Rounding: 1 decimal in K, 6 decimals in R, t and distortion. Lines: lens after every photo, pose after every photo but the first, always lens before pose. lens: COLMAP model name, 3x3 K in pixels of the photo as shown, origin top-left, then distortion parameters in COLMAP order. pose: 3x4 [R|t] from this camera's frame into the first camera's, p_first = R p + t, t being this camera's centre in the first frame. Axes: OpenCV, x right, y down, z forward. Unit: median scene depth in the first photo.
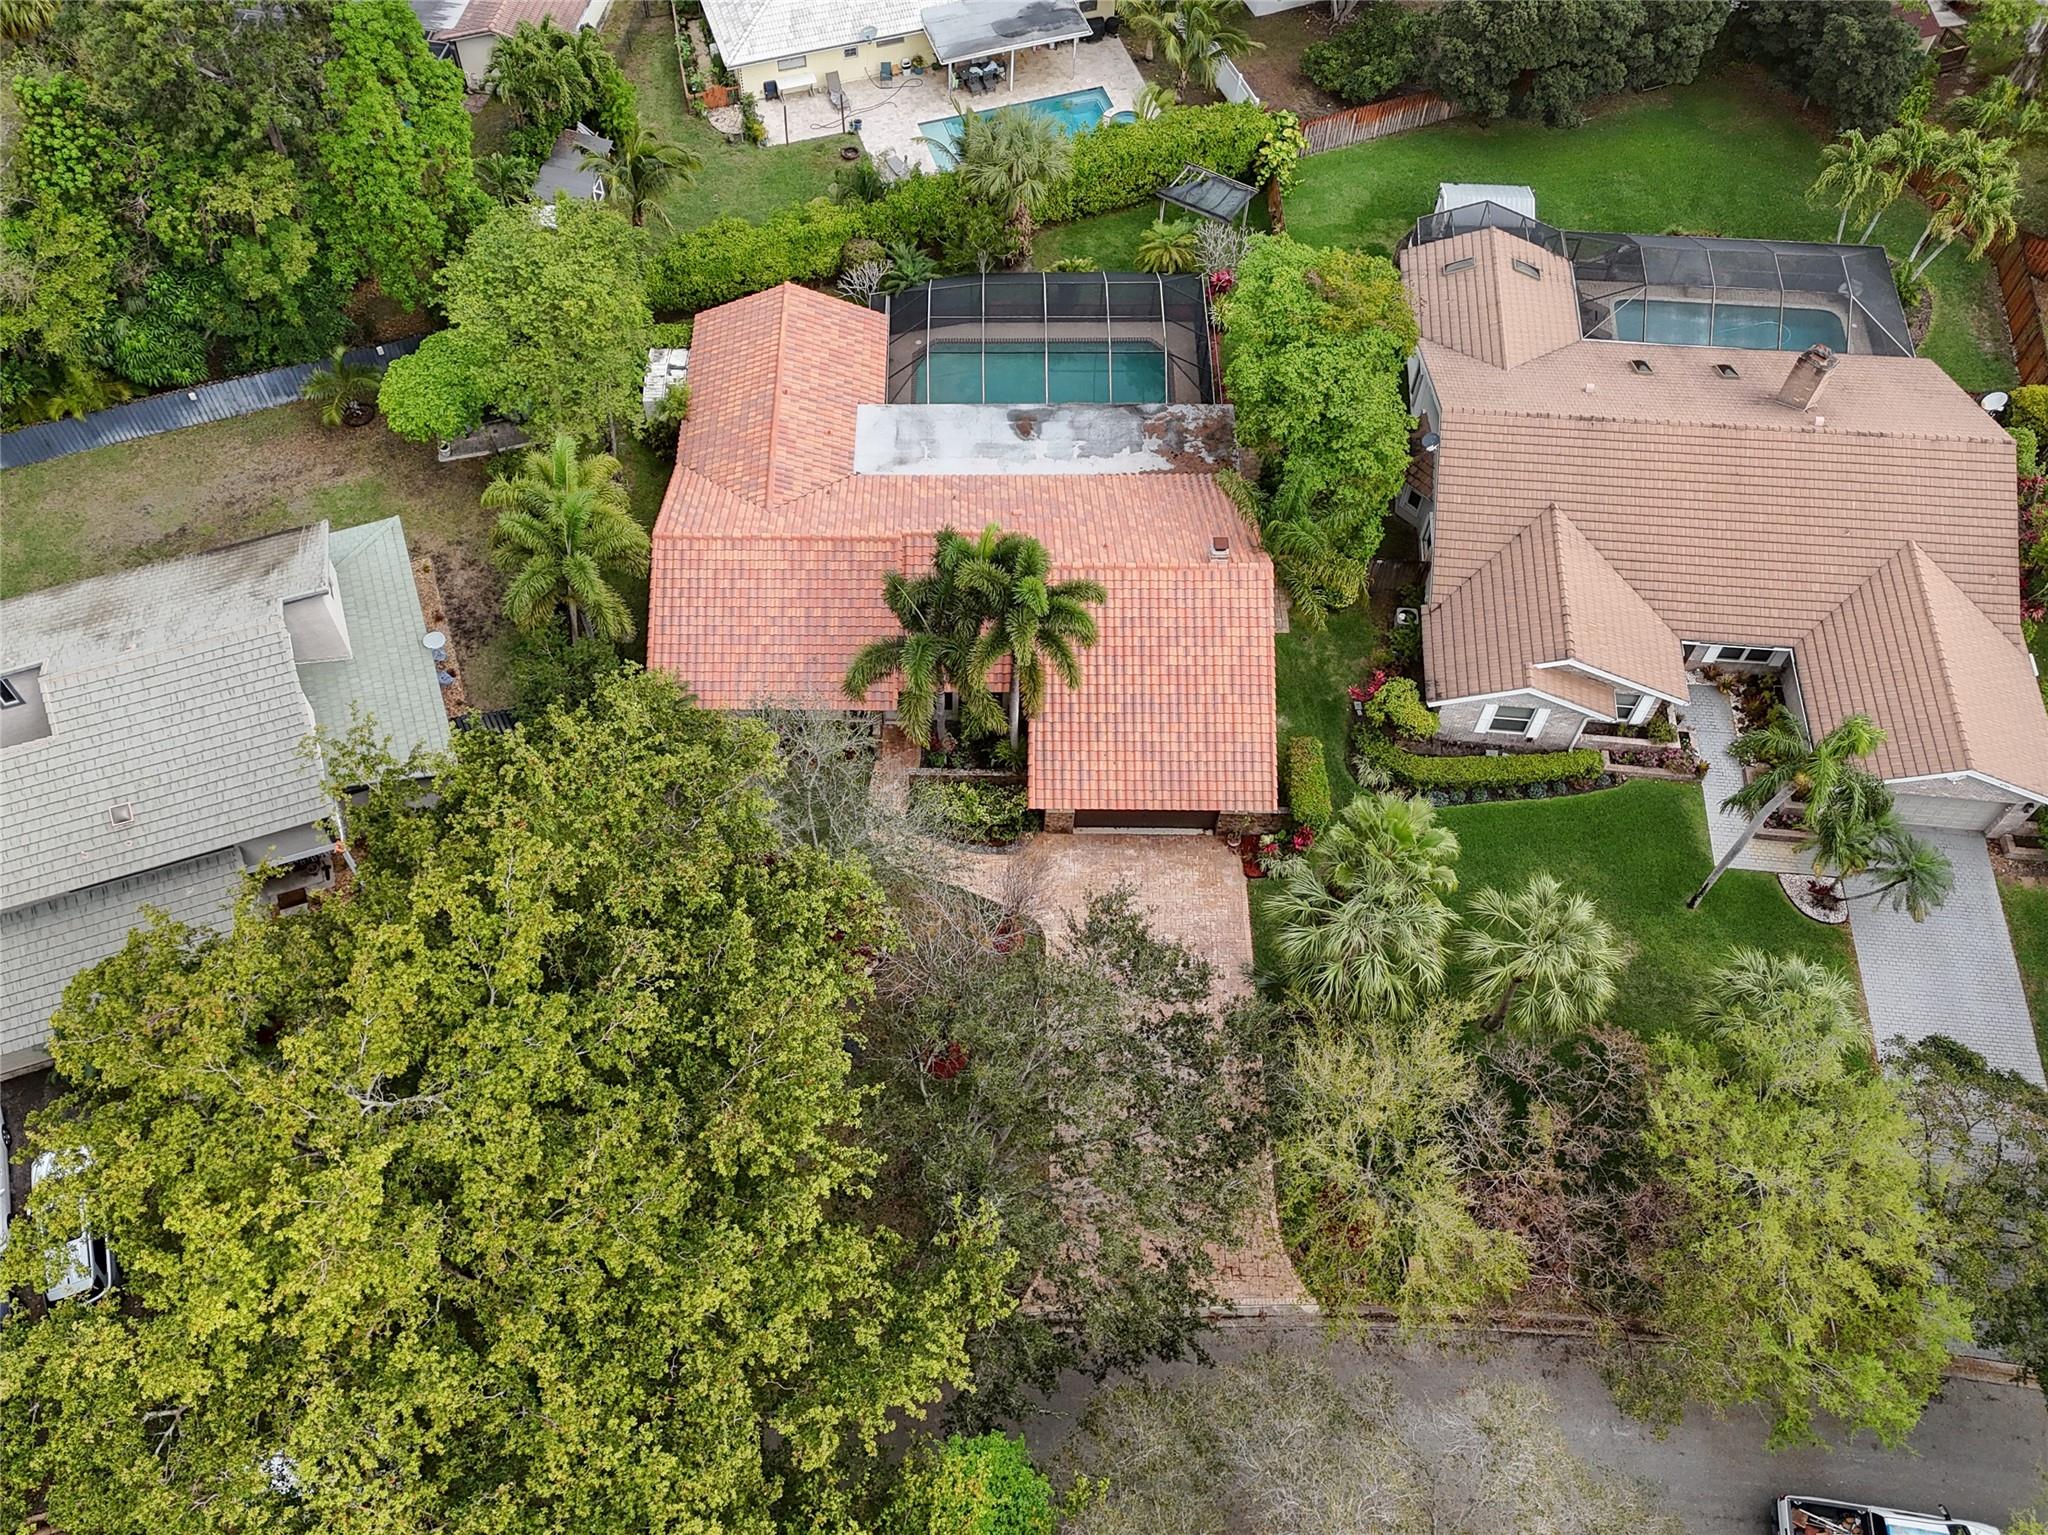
lens RADIAL K [[1531.3, 0, 1005.5], [0, 1531.3, 767.1], [0, 0, 1]] dist [-0.000842, 0.008556]
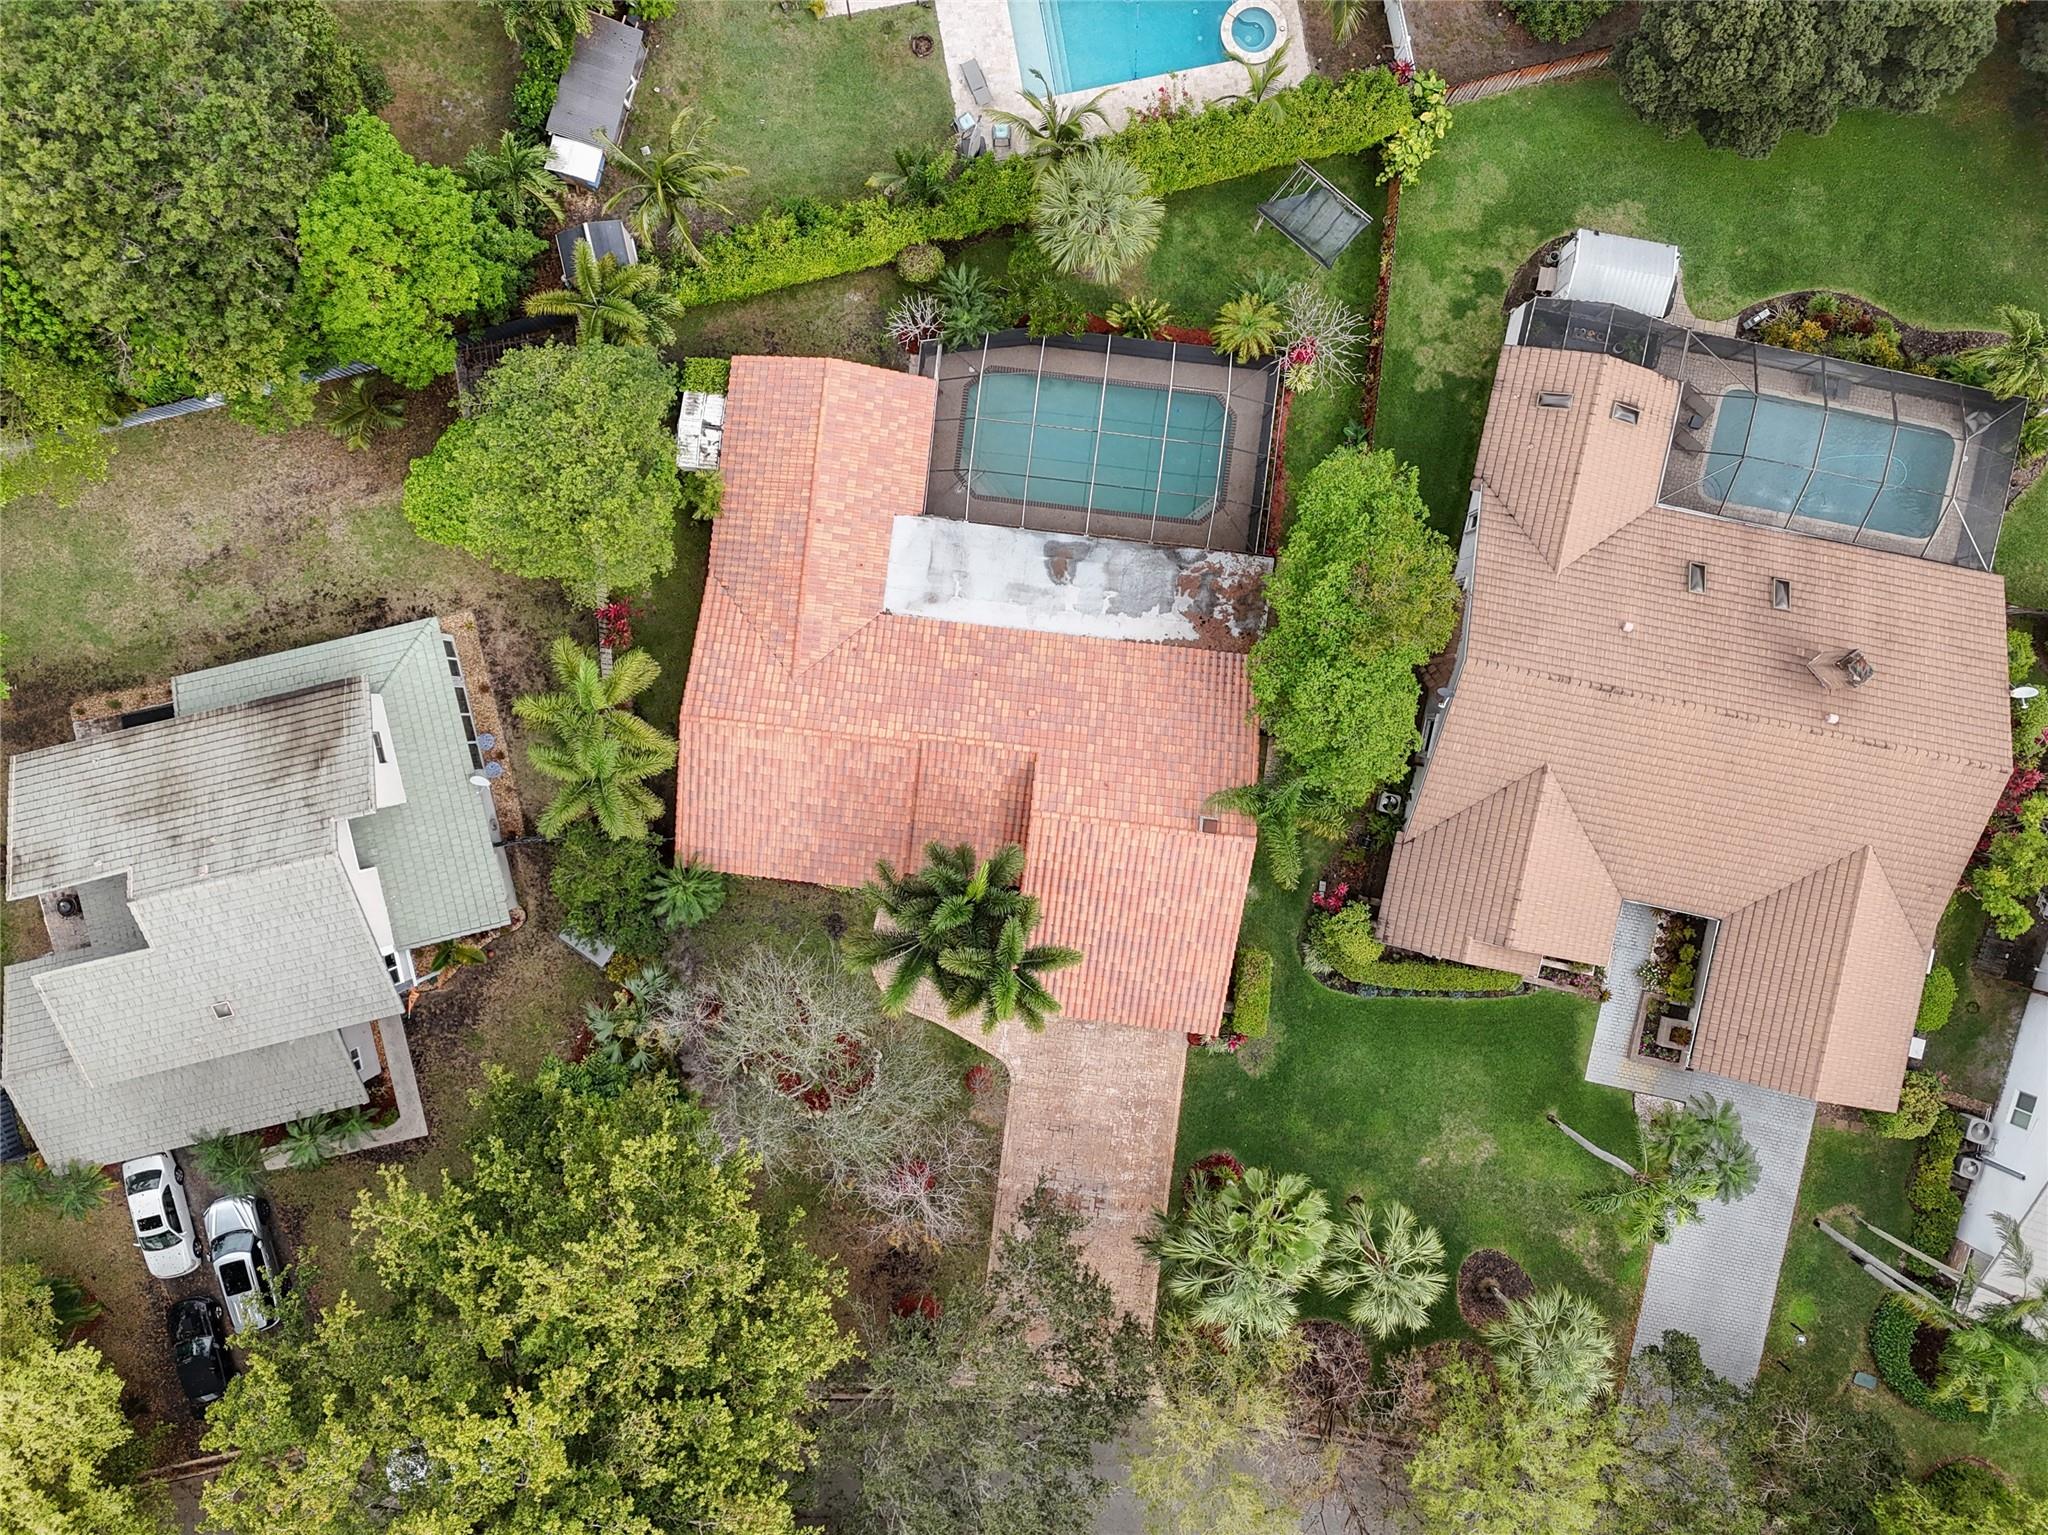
lens RADIAL K [[1424.8, 0, 1044.8], [0, 1424.8, 768.8], [0, 0, 1]] dist [0.008533, -0.004893]
pose [[0.992344, 0.122743, 0.013700, 0.006861], [-0.113060, 0.858172, 0.500757, -0.571764], [0.049708, -0.498472, 0.865479, 0.135589]]
